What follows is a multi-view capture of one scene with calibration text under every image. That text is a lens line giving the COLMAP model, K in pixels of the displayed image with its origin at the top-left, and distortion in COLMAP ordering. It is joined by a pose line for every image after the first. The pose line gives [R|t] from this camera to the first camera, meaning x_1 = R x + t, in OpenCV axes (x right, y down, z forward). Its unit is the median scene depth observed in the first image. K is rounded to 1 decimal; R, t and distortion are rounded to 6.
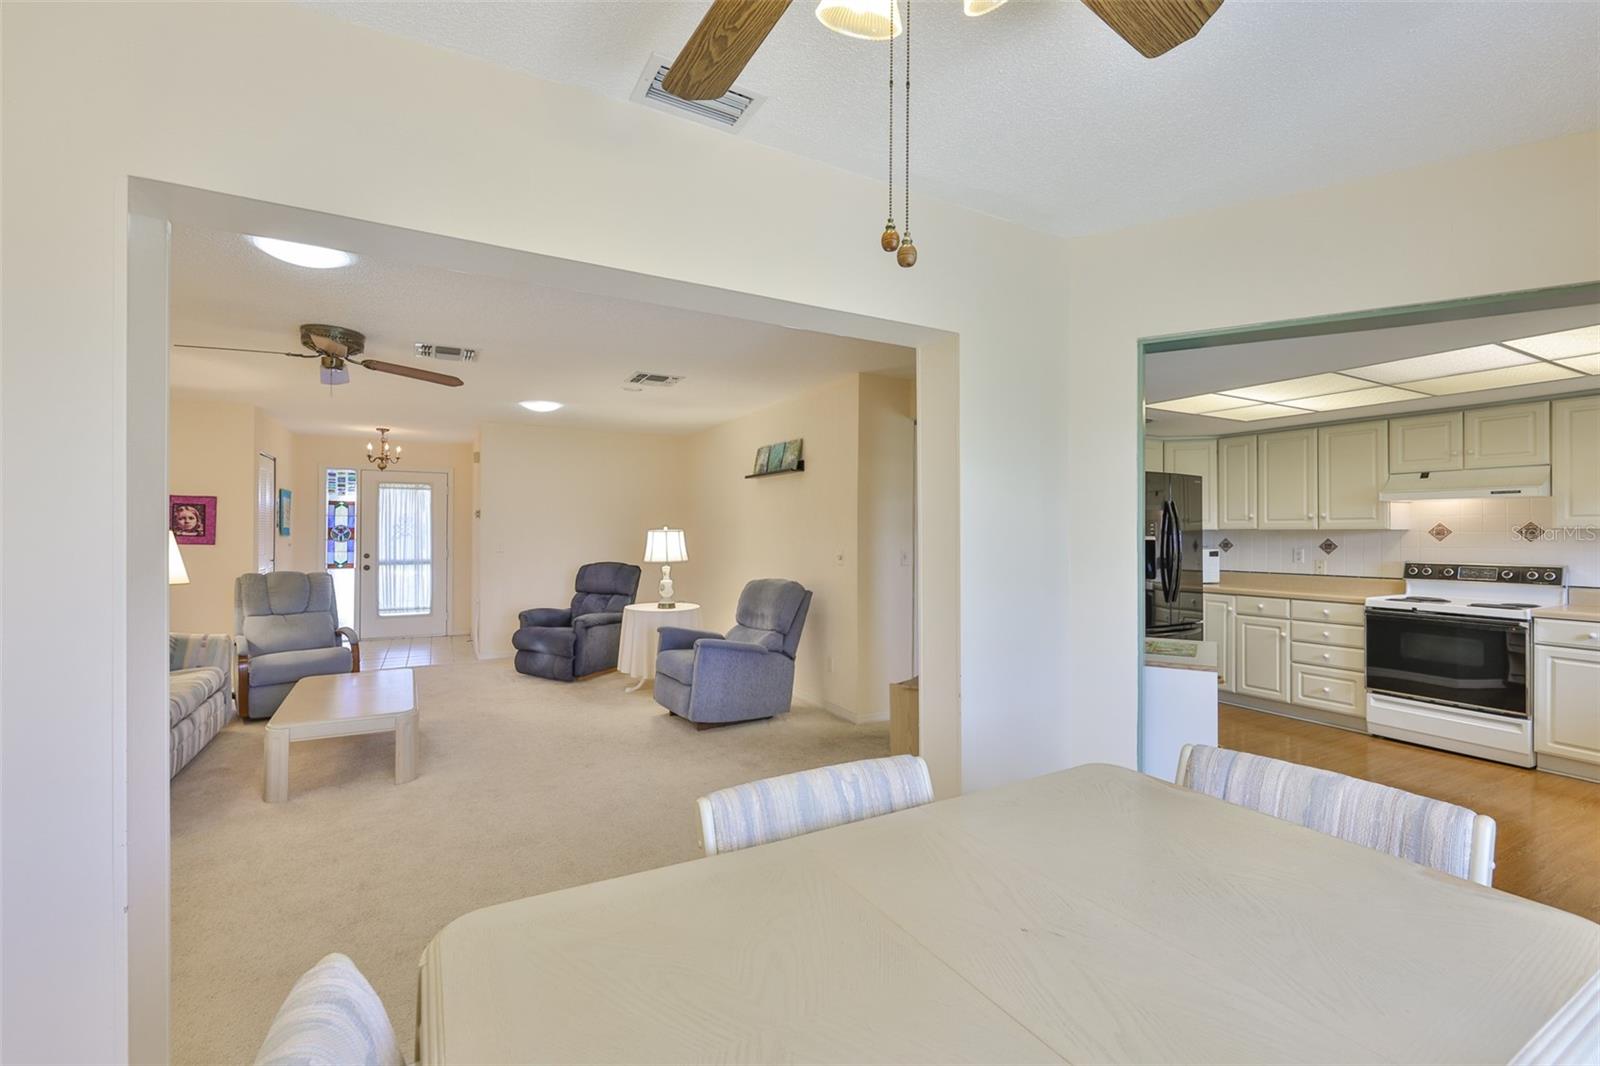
lens RADIAL K [[678.5, 0, 803.3], [0, 678.5, 529.9], [0, 0, 1]] dist [0.004897, -0.000194]
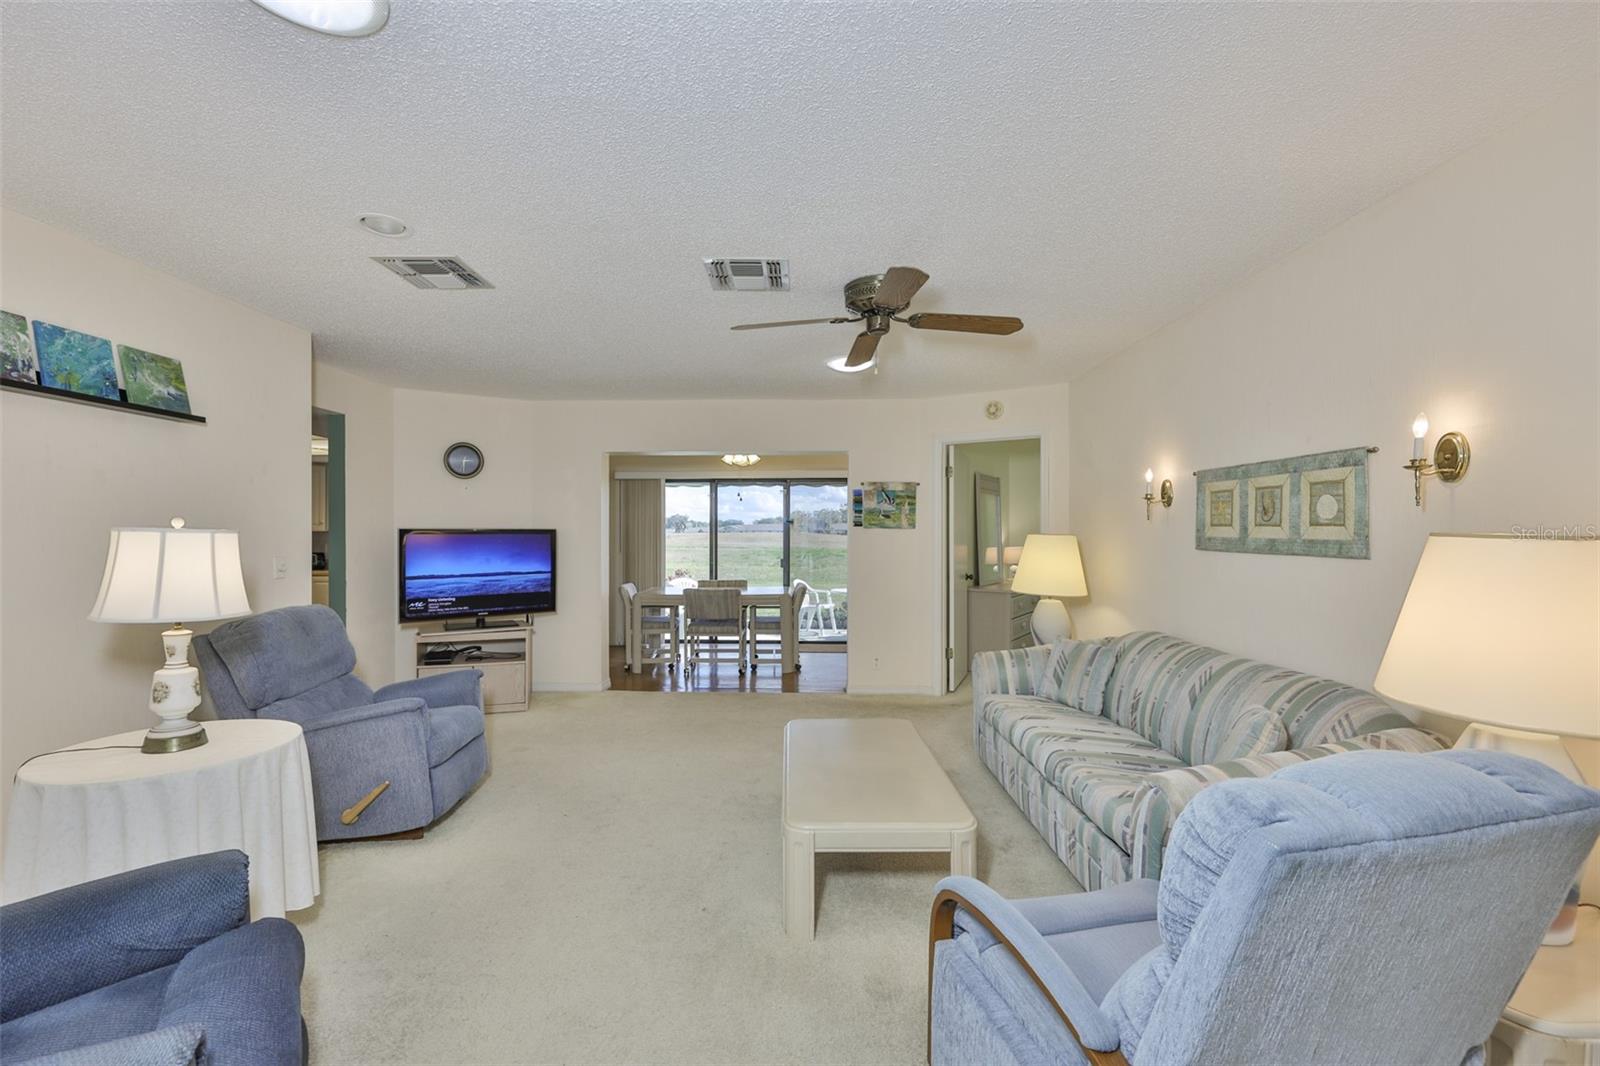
lens RADIAL K [[677.3, 0, 789.7], [0, 677.3, 539.9], [0, 0, 1]] dist [-0.004135, -0.000470]
pose [[-0.865047, -0.007858, 0.501629, -0.689095], [-0.004909, 0.999962, 0.007199, 0.001990], [-0.501667, 0.003765, -0.865053, 1.199712]]
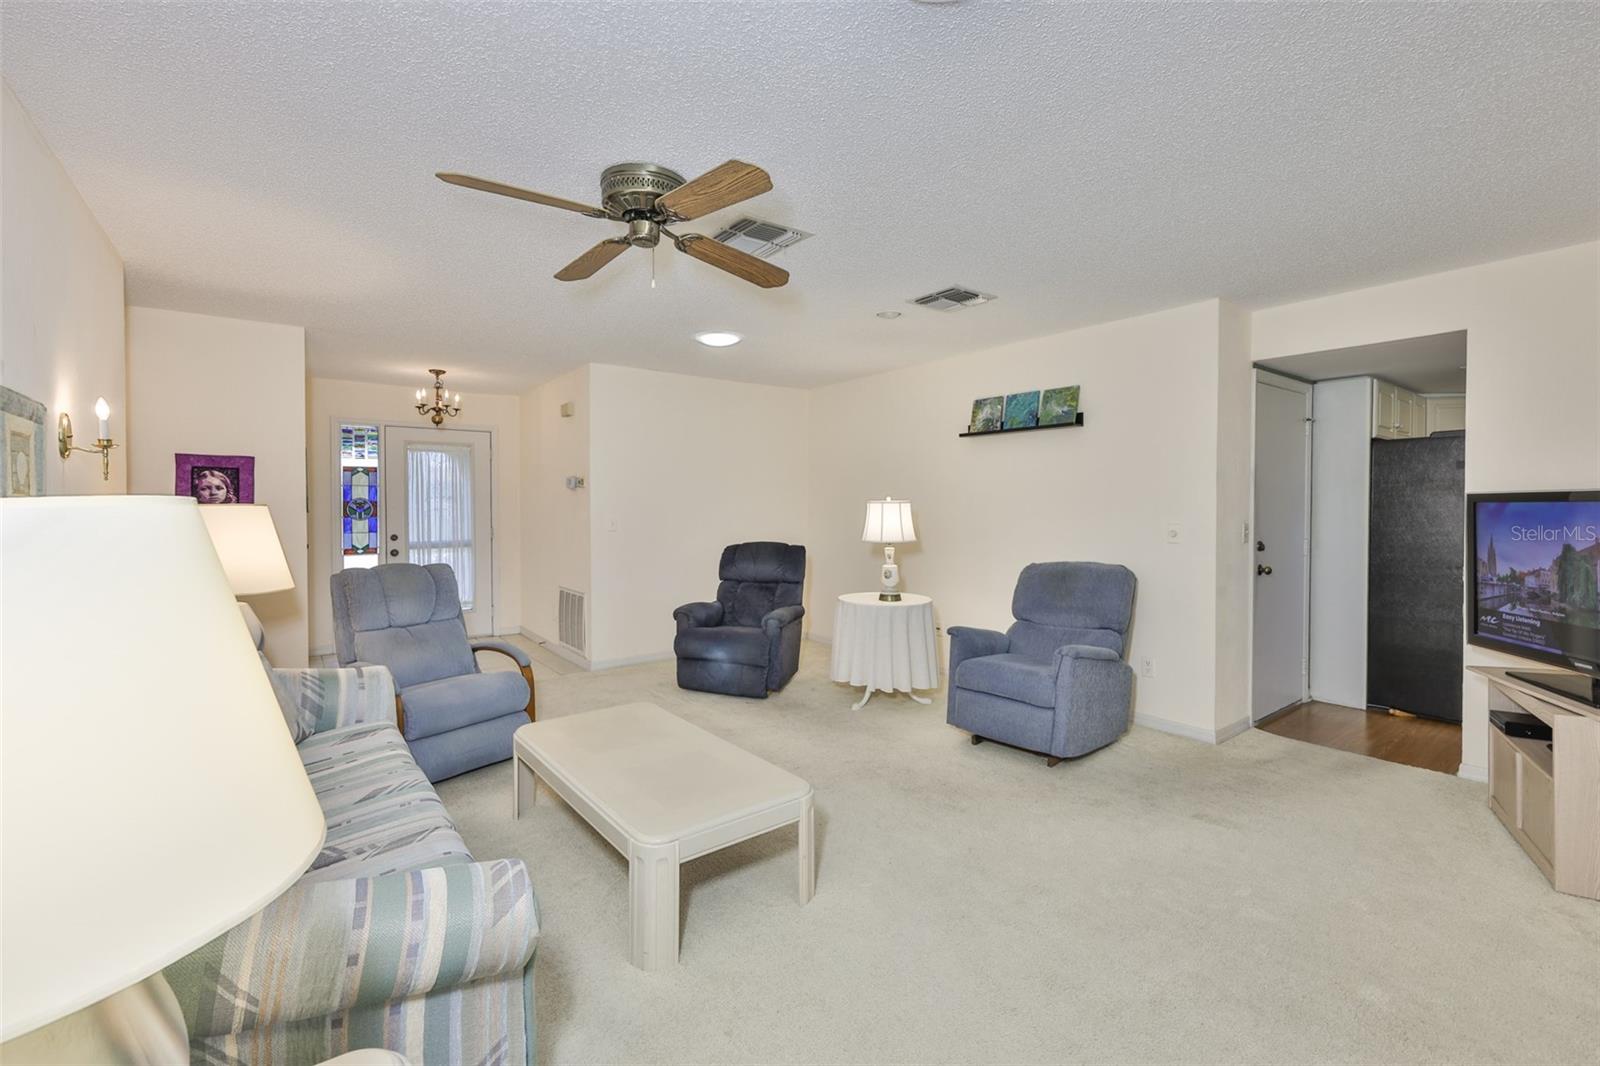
lens RADIAL K [[681.9, 0, 797.6], [0, 681.9, 520.0], [0, 0, 1]] dist [0.000011, -0.000230]
pose [[0.989619, -0.009444, 0.143405, -0.442397], [0.005691, 0.999631, 0.026560, 0.000249], [-0.143602, -0.025468, 0.989308, 0.246814]]
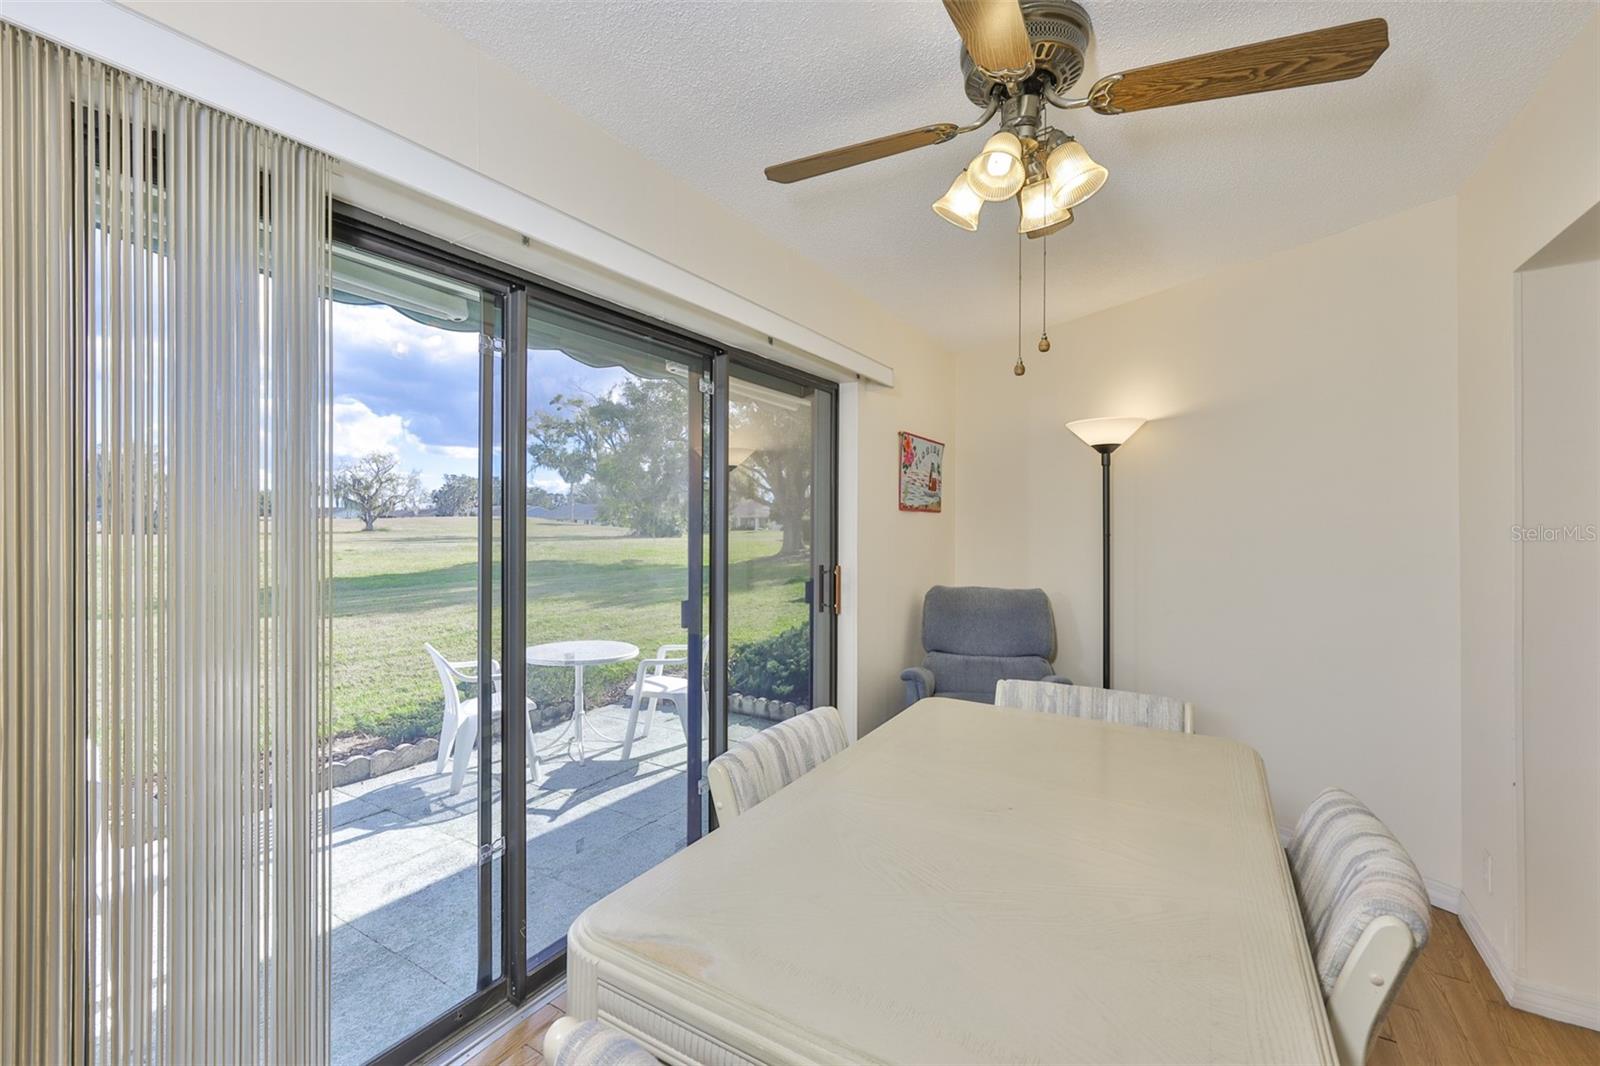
lens RADIAL K [[690.0, 0, 776.0], [0, 690.0, 526.5], [0, 0, 1]] dist [-0.000985, -0.000041]
pose [[-0.872447, -0.005442, -0.488679, 0.257839], [-0.004911, 0.999985, -0.002368, 0.005019], [0.488685, 0.000334, -0.872460, 0.362227]]
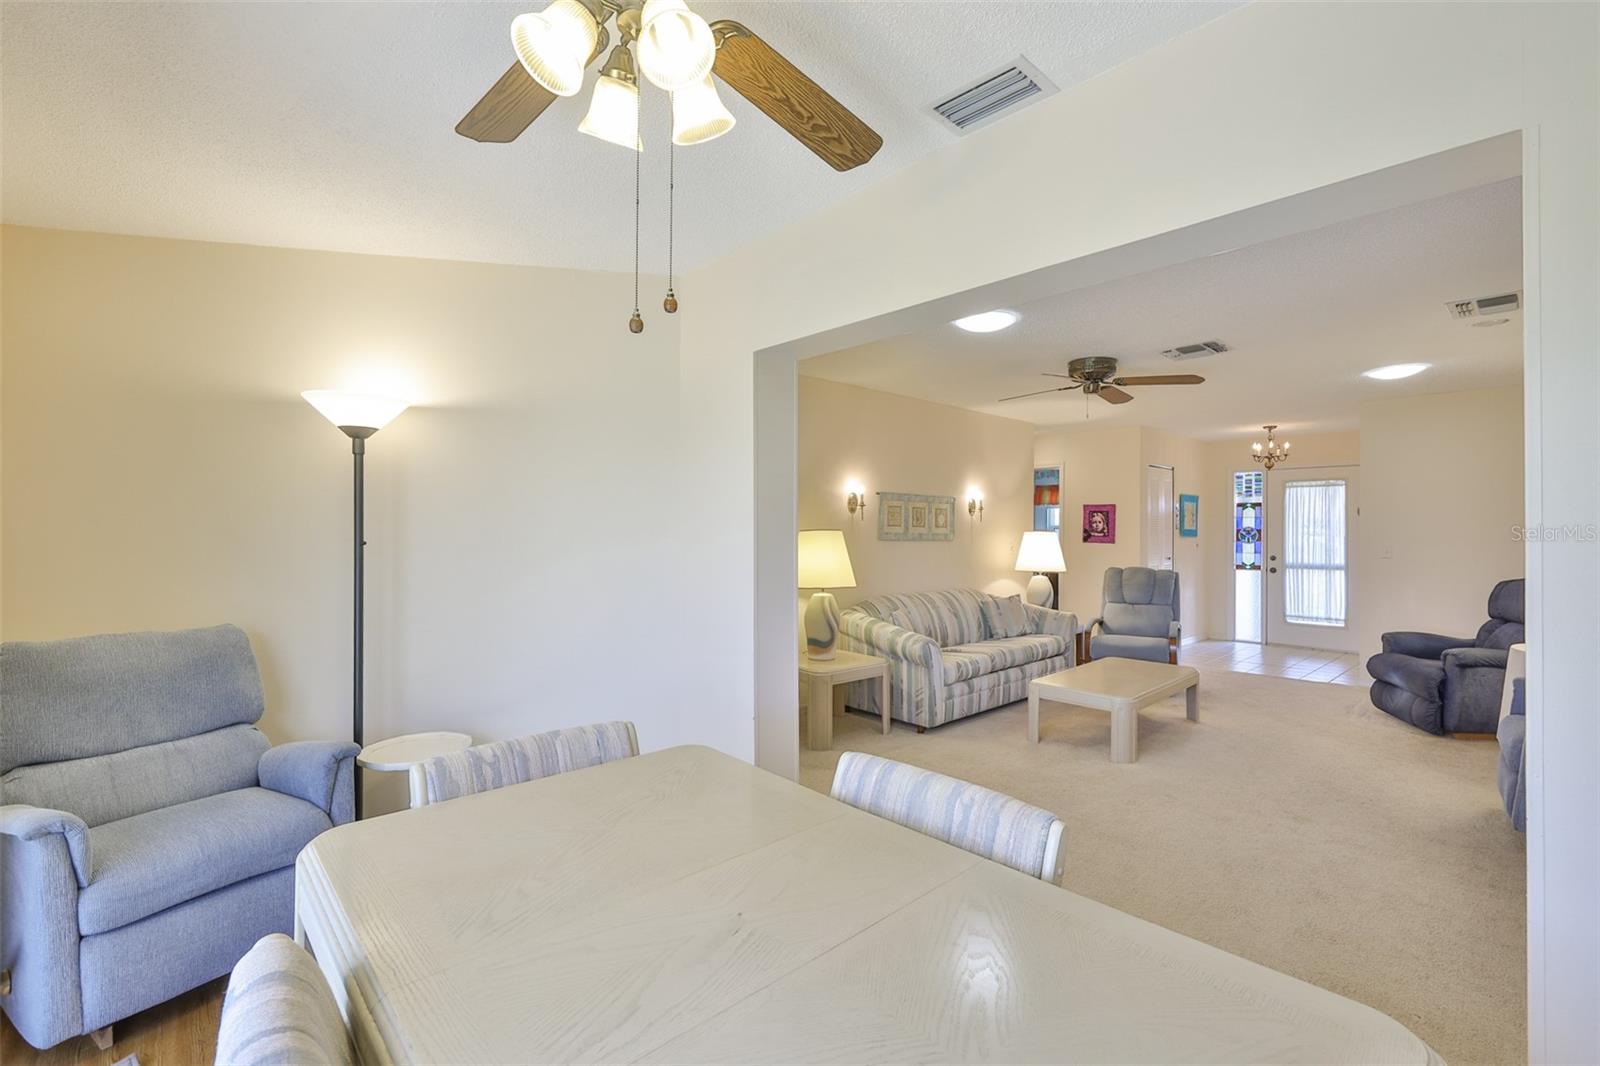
lens RADIAL K [[704.7, 0, 804.6], [0, 704.7, 536.3], [0, 0, 1]] dist [-0.000268, -0.000014]
pose [[0.246663, 0.004051, -0.969093, 0.249732], [0.000747, 0.999990, 0.004370, 0.002888], [0.969101, -0.001801, 0.246657, 0.152059]]
